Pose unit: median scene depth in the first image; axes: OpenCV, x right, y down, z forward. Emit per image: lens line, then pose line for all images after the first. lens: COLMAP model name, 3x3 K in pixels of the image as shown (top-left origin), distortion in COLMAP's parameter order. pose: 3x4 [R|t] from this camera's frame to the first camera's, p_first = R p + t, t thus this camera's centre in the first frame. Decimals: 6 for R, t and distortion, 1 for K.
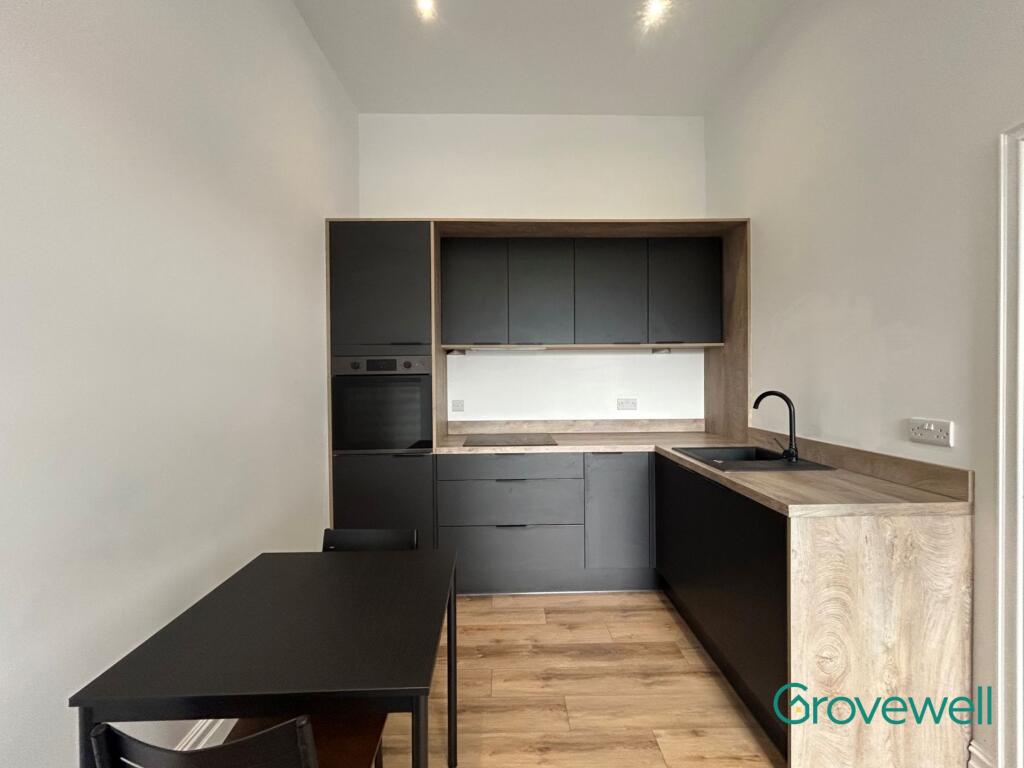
lens RADIAL K [[426.3, 0, 512.9], [0, 426.3, 382.8], [0, 0, 1]] dist [0.001100, 0.000496]
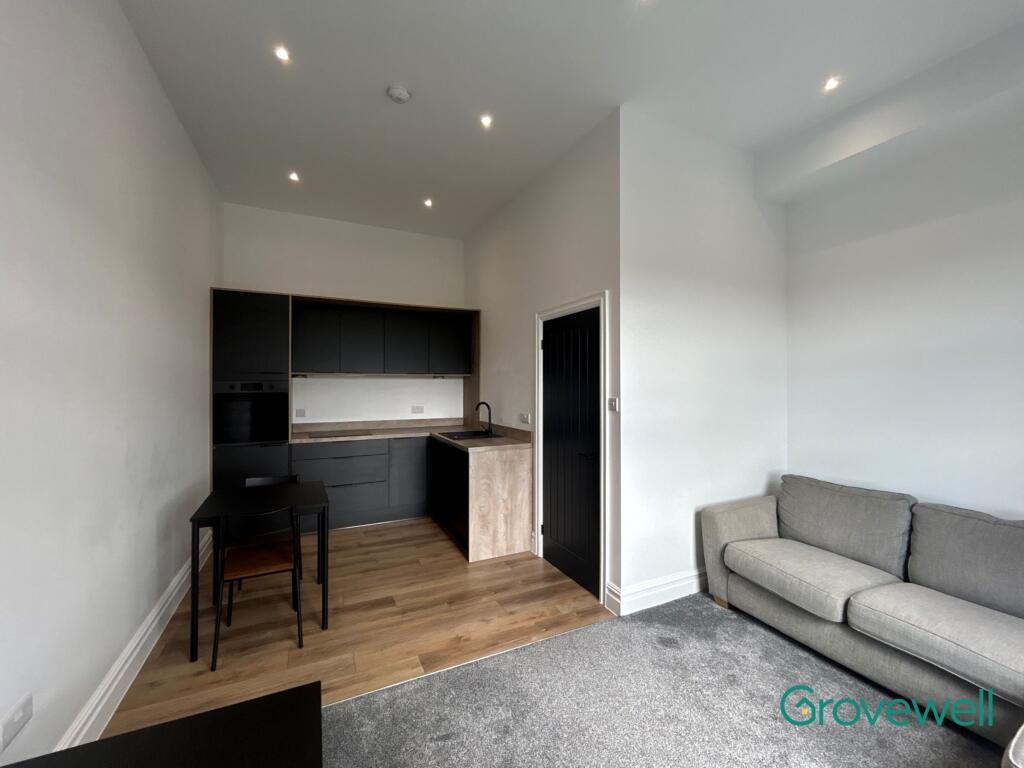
lens RADIAL K [[416.7, 0, 512.2], [0, 416.7, 382.3], [0, 0, 1]] dist [0.000448, 0.000482]
pose [[0.908576, 0.010646, 0.417584, -0.143573], [-0.002762, 0.999806, -0.019478, -0.051465], [-0.417710, 0.016543, 0.908430, -1.243167]]
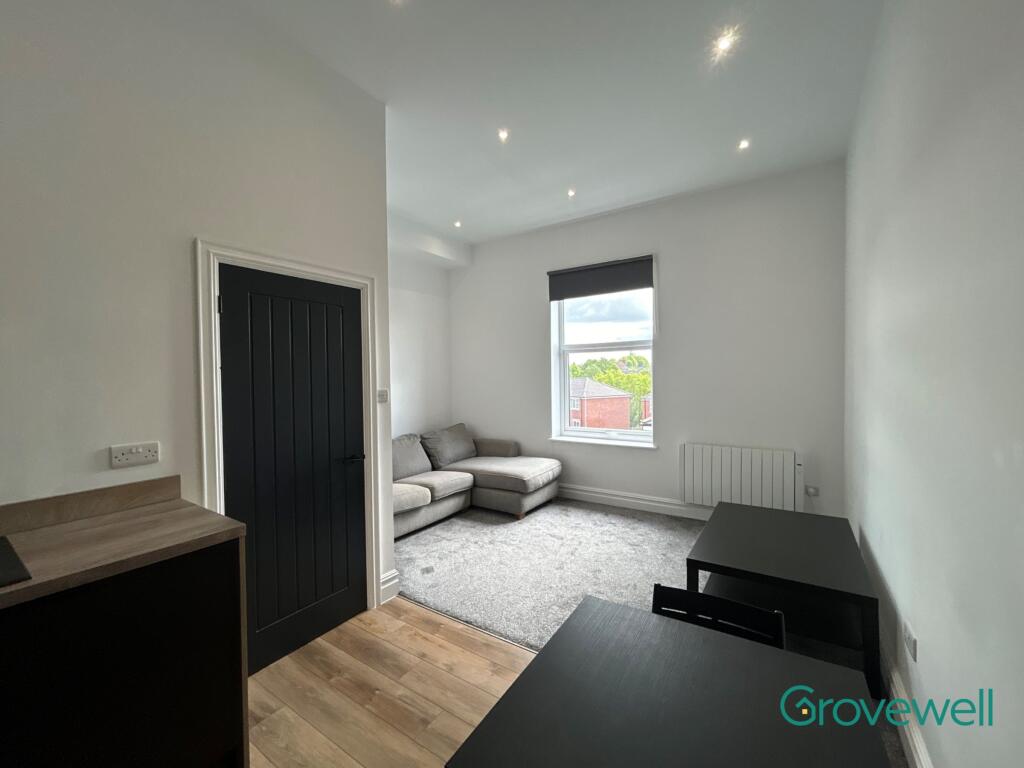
lens RADIAL K [[416.7, 0, 512.2], [0, 416.7, 382.3], [0, 0, 1]] dist [0.000448, 0.000482]
pose [[-0.820389, 0.010099, 0.571717, -0.481156], [0.026941, 0.999416, 0.021006, -0.073710], [-0.571171, 0.032636, -0.820182, 1.334342]]
